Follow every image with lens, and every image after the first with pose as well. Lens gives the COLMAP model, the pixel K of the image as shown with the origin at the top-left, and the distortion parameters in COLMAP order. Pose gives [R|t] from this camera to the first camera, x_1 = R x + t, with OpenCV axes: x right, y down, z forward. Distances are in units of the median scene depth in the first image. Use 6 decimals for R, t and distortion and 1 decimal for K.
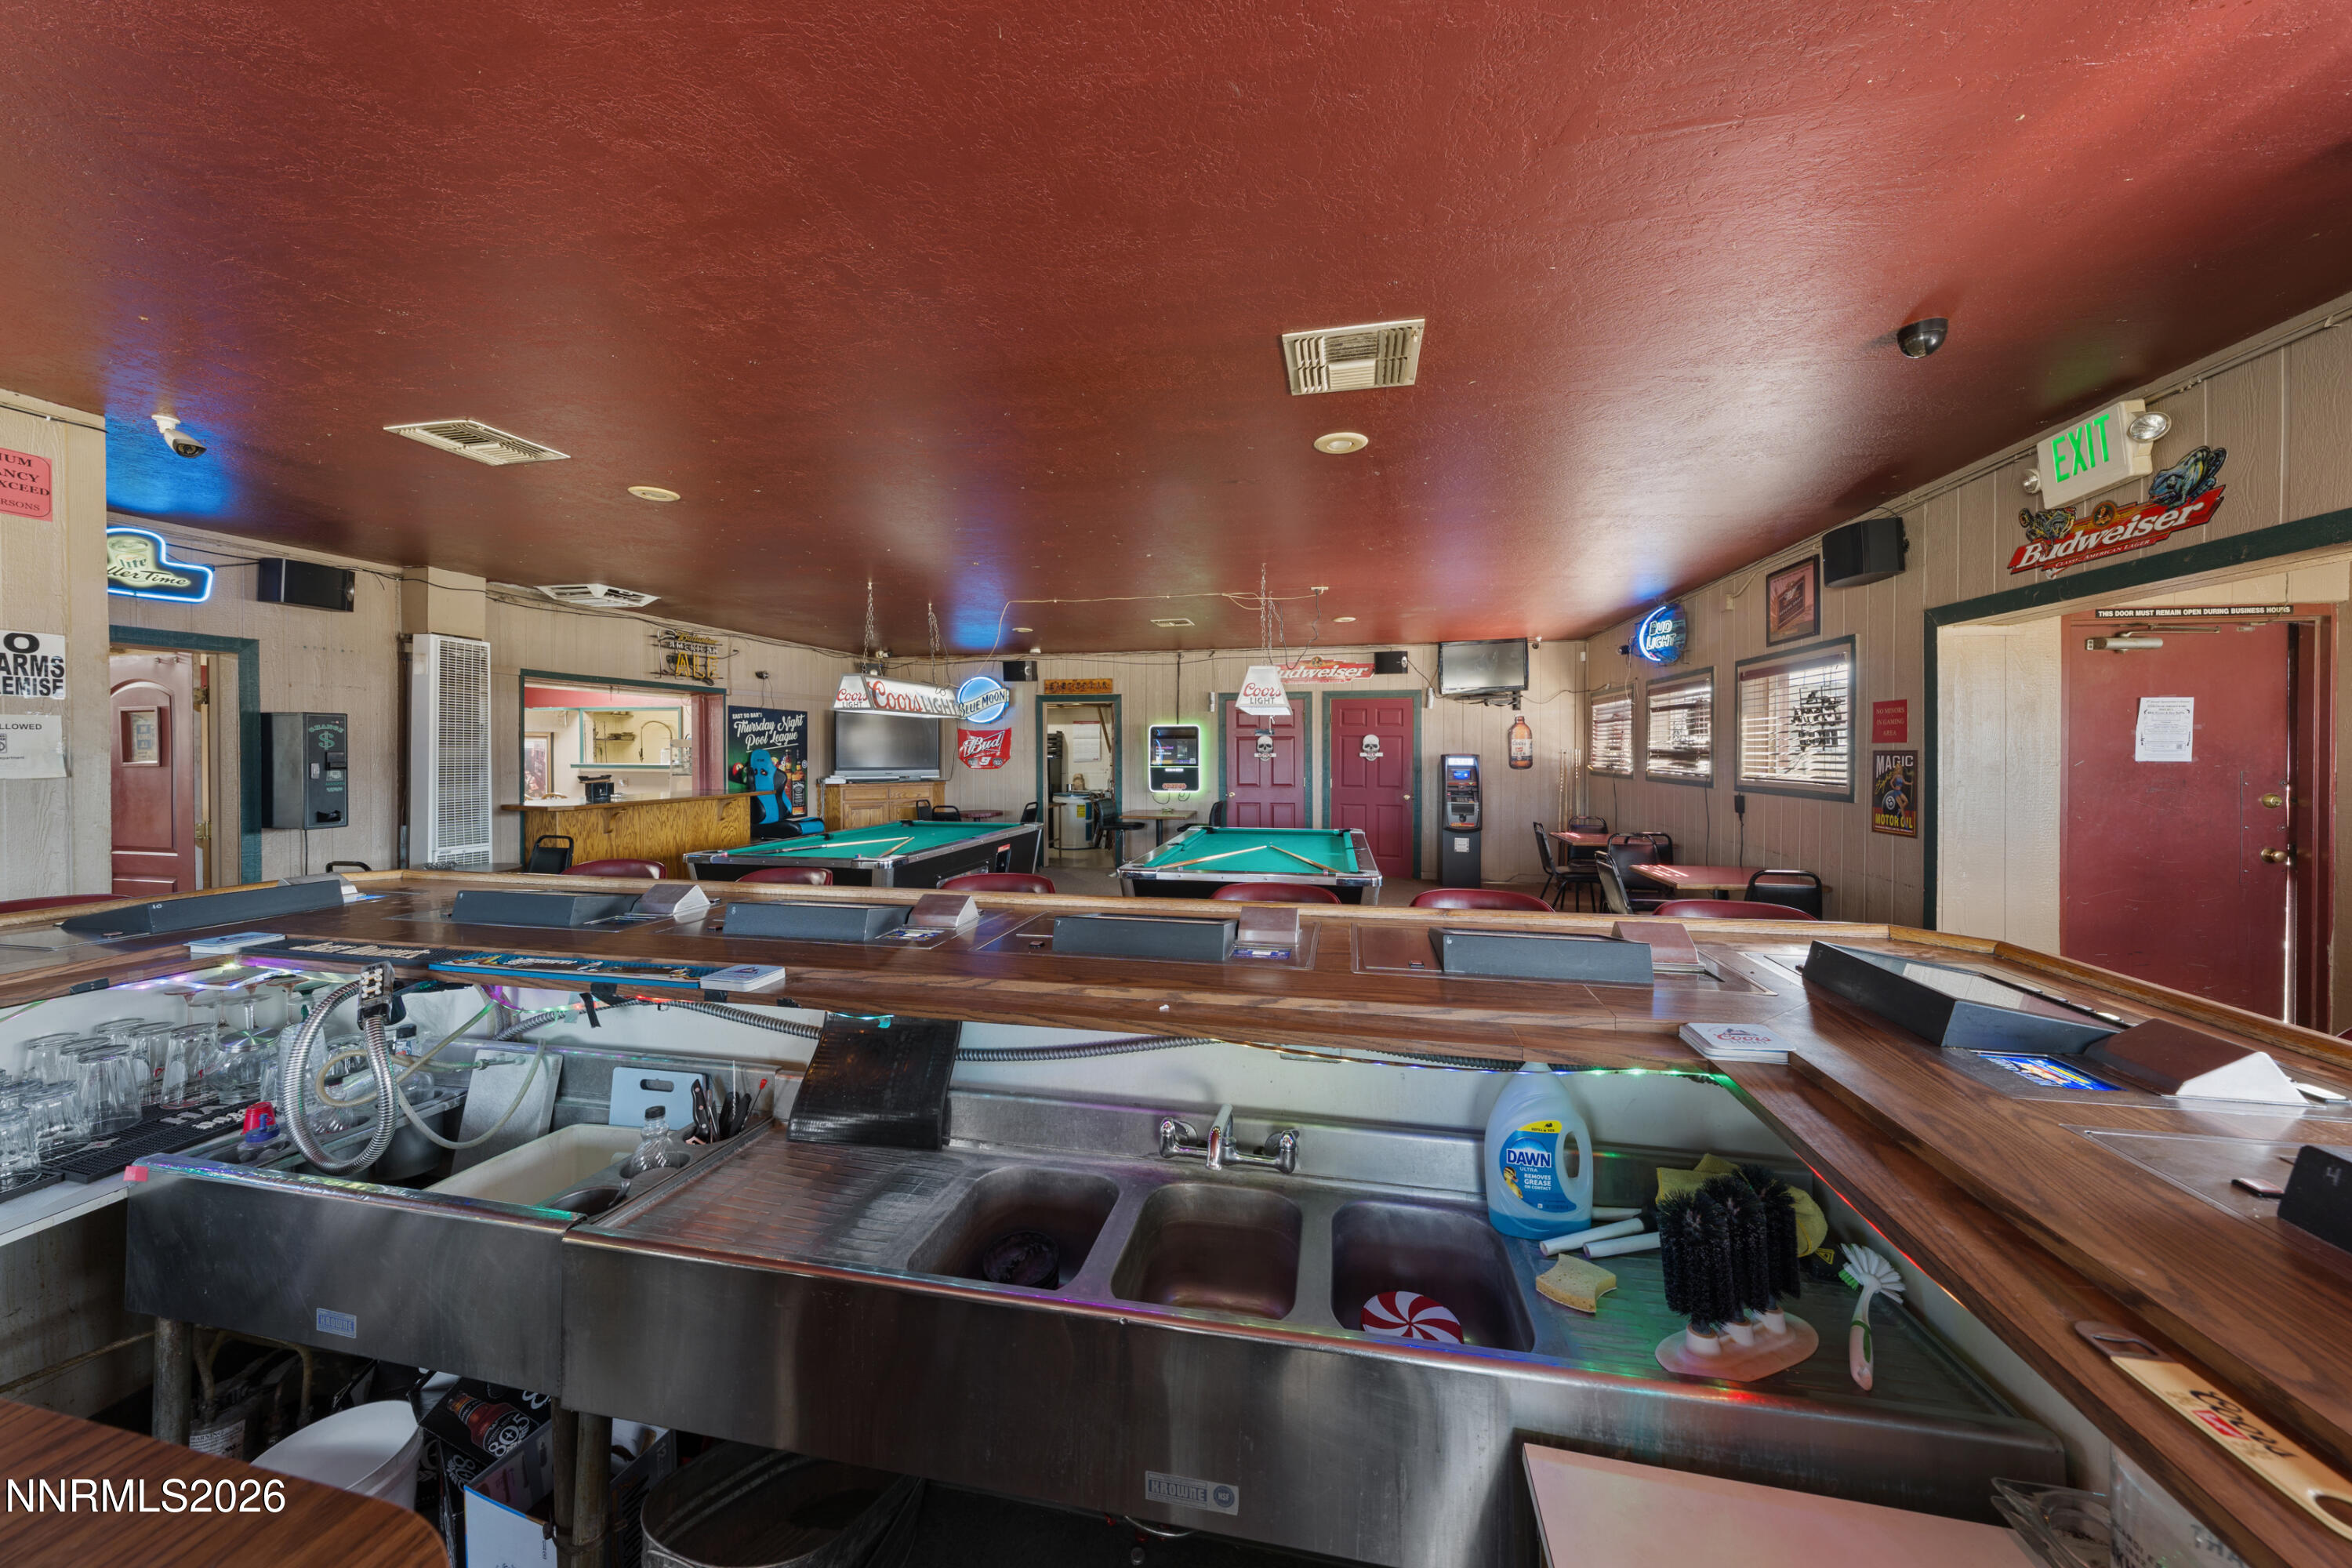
lens RADIAL K [[801.1, 0, 1180.9], [0, 801.1, 752.7], [0, 0, 1]] dist [-0.001477, -0.000200]
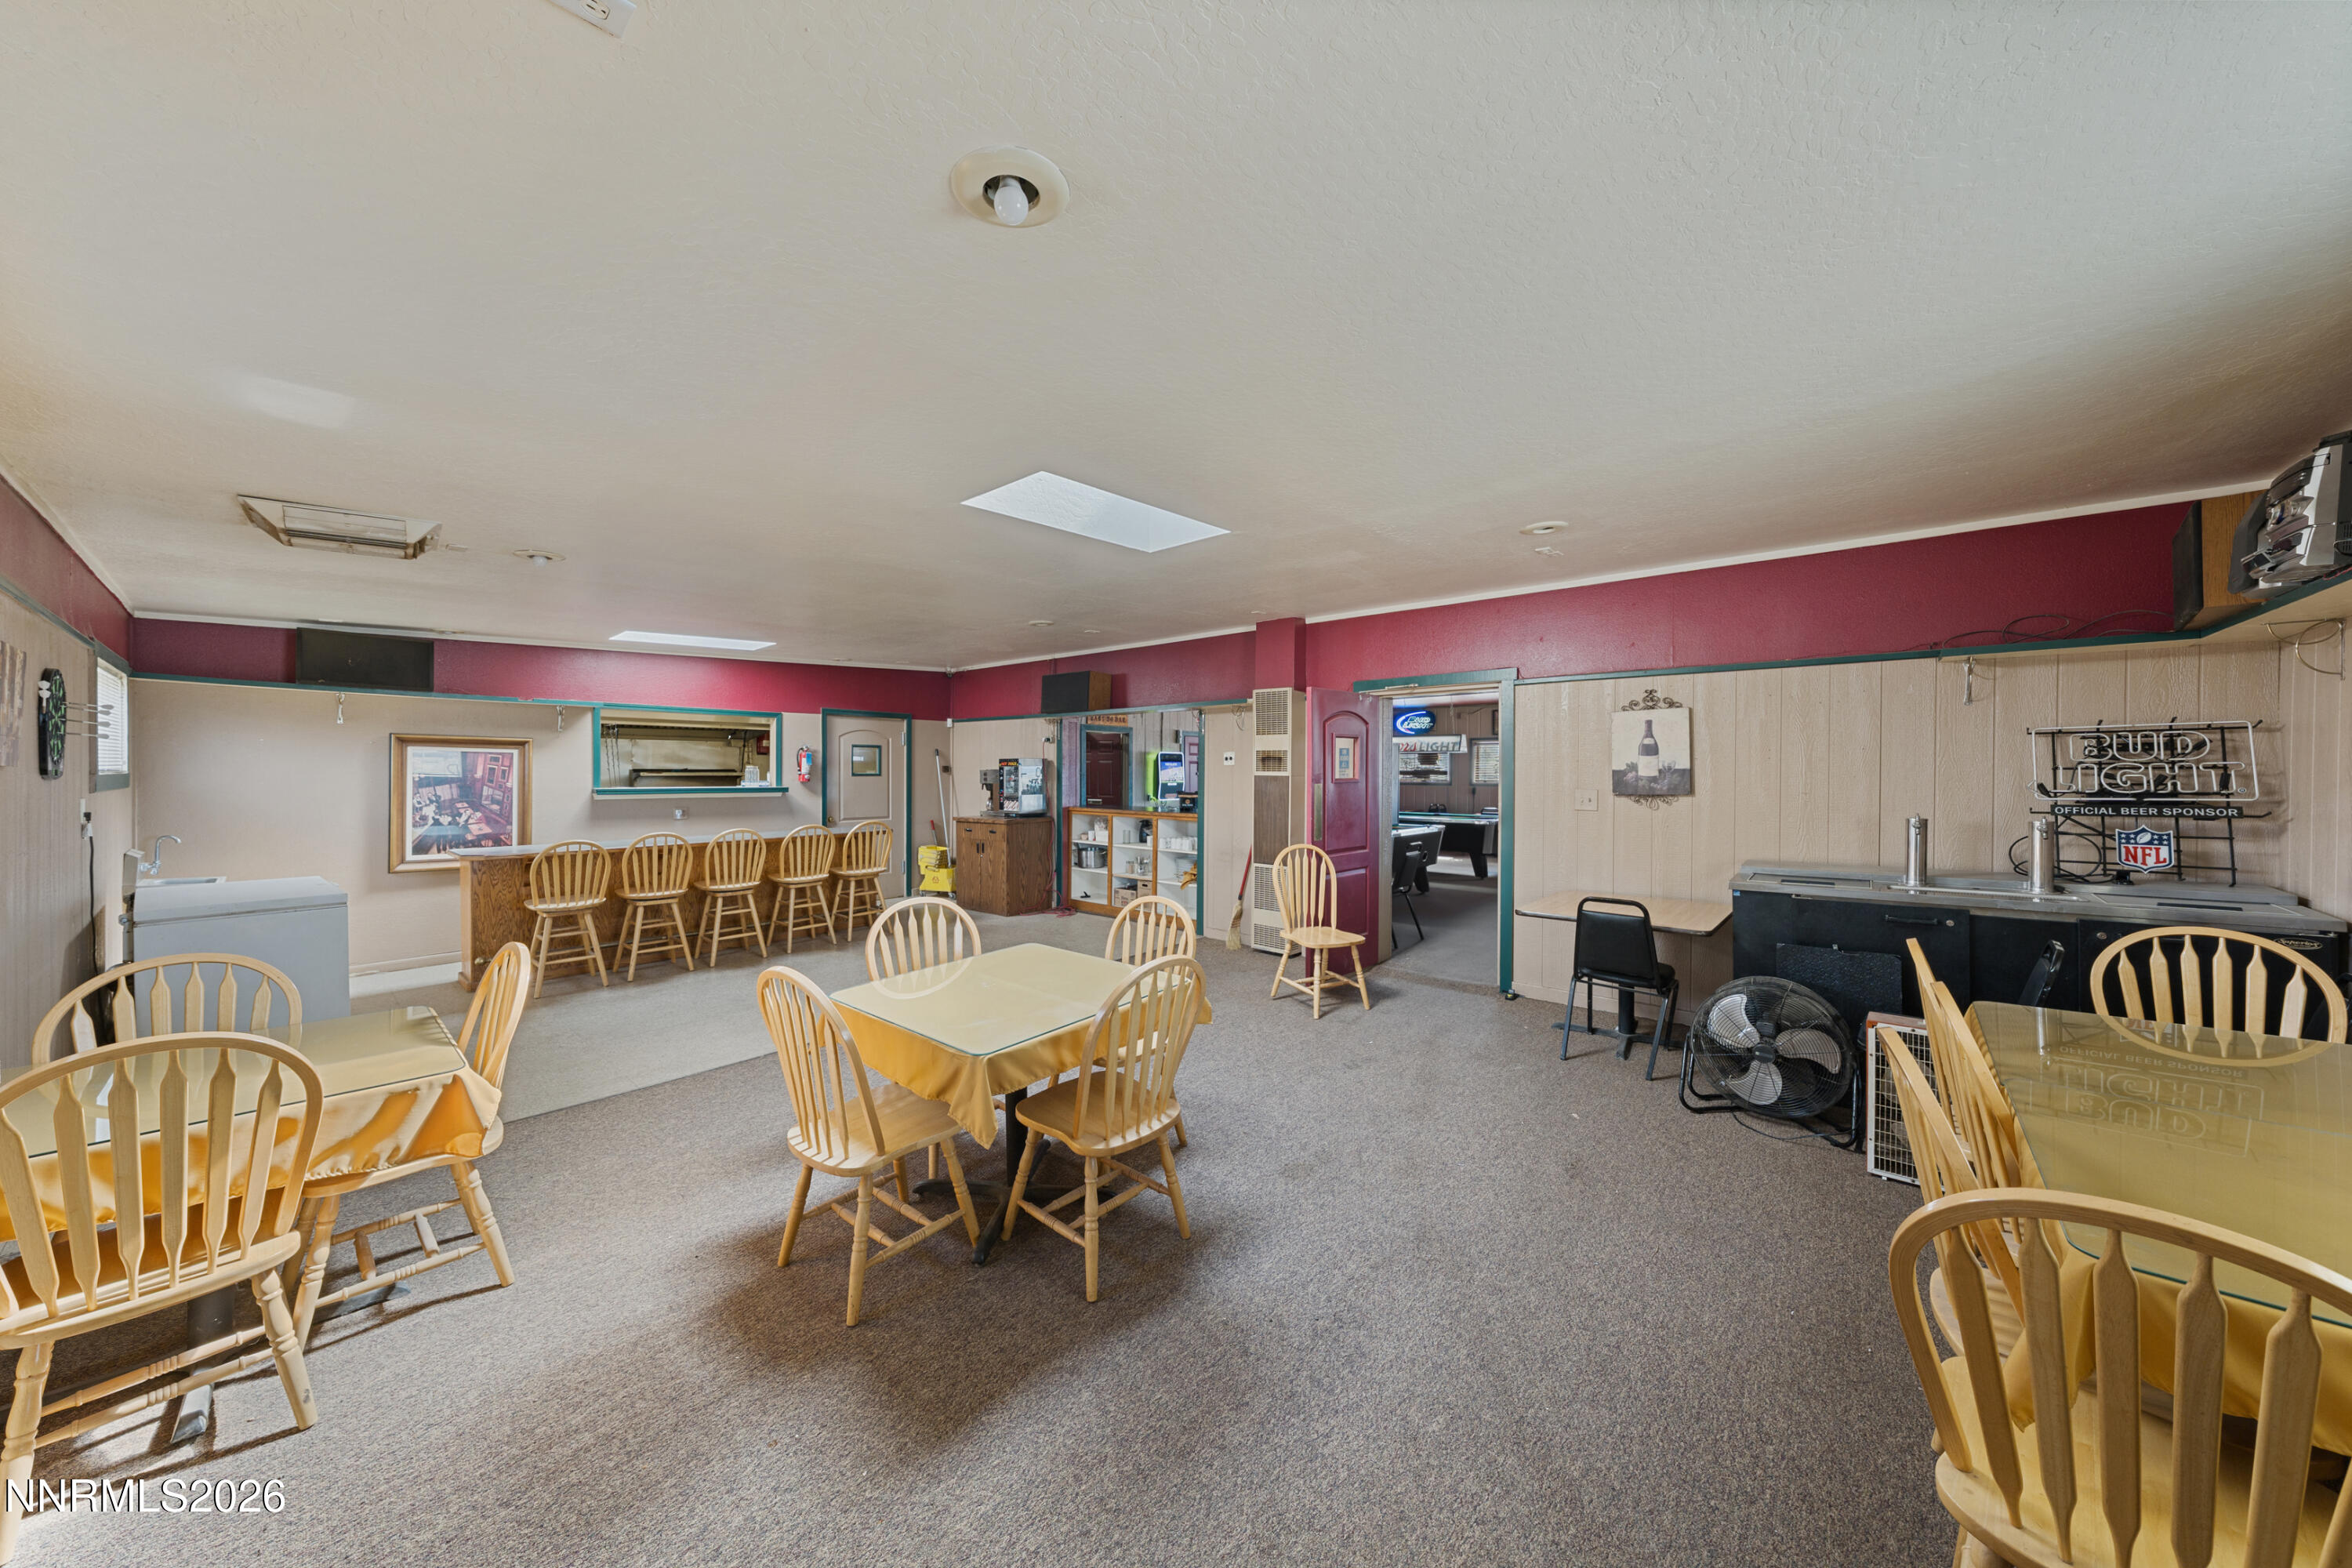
lens RADIAL K [[801.1, 0, 1179.0], [0, 801.1, 774.7], [0, 0, 1]] dist [-0.001477, -0.000200]
pose [[0.489739, -0.002221, 0.871866, -1.369987], [0.000006, 0.999997, 0.002544, 0.001358], [-0.871869, -0.001241, 0.489738, 0.335273]]
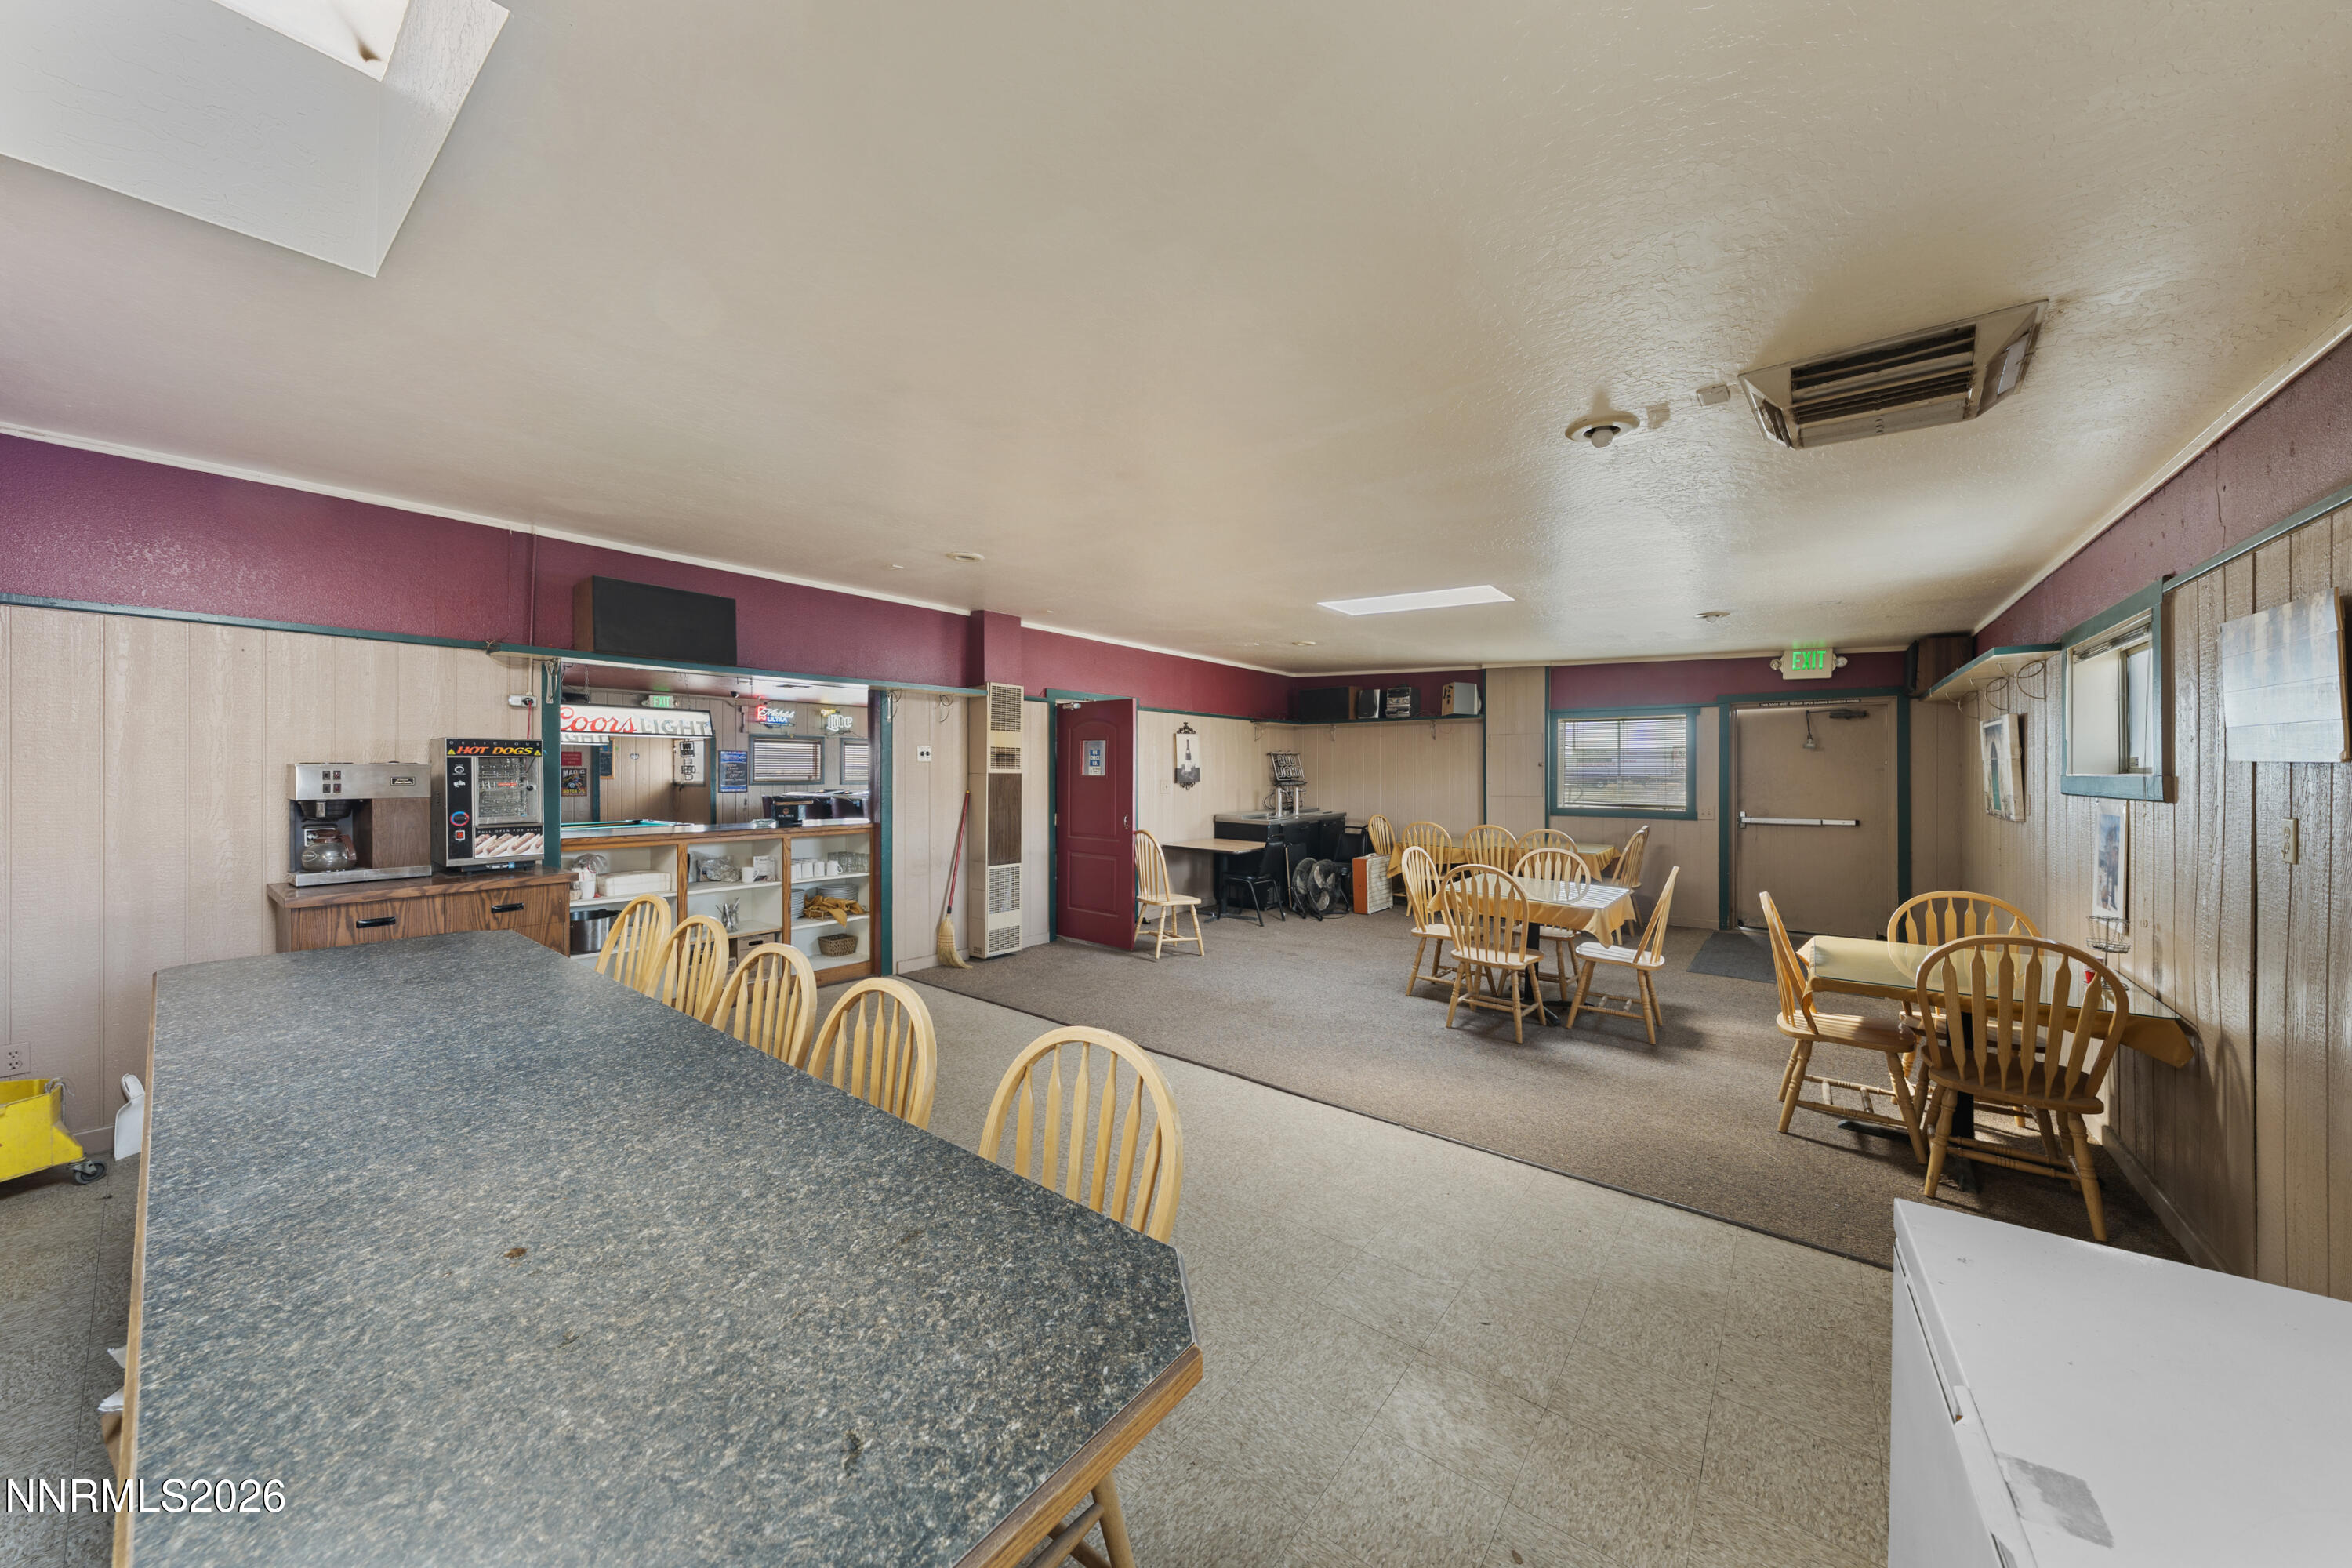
lens RADIAL K [[801.1, 0, 1182.3], [0, 801.1, 771.6], [0, 0, 1]] dist [-0.001477, -0.000200]
pose [[-0.899820, -0.000748, 0.436260, -1.135640], [0.000762, 0.999994, 0.003286, 0.000413], [-0.436260, 0.003289, -0.899815, 1.230033]]
